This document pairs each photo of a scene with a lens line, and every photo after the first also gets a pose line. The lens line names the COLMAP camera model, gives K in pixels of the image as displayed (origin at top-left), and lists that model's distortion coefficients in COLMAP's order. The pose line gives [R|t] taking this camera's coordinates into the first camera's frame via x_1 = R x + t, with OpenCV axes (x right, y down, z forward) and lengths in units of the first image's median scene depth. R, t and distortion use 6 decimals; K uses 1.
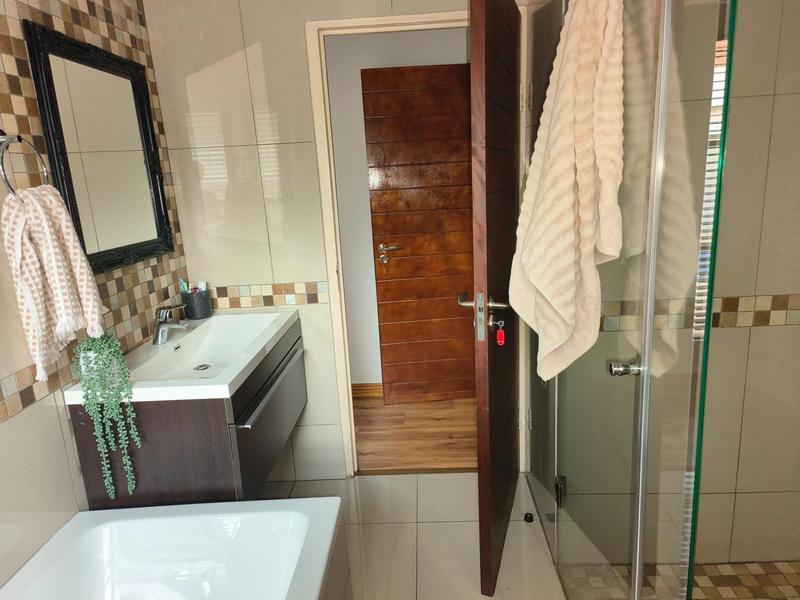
lens RADIAL K [[534.7, 0, 400.0], [0, 534.7, 300.0], [0, 0, 1]] dist [0.043710, -0.001560]
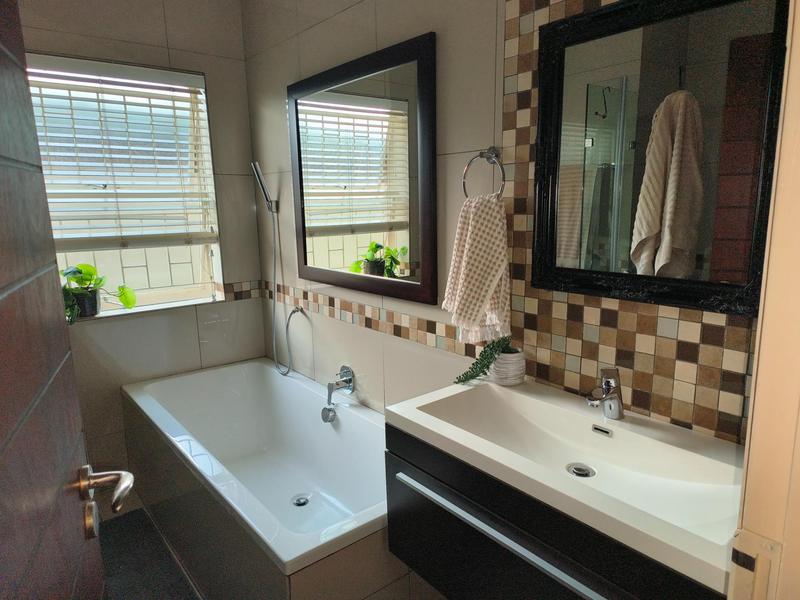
lens RADIAL K [[534.7, 0, 400.0], [0, 534.7, 300.0], [0, 0, 1]] dist [0.043710, -0.001560]
pose [[-0.747682, 0.191271, -0.635914, 0.200581], [-0.090921, 0.919115, 0.383355, -0.338142], [0.657803, 0.344446, -0.669816, 1.383323]]
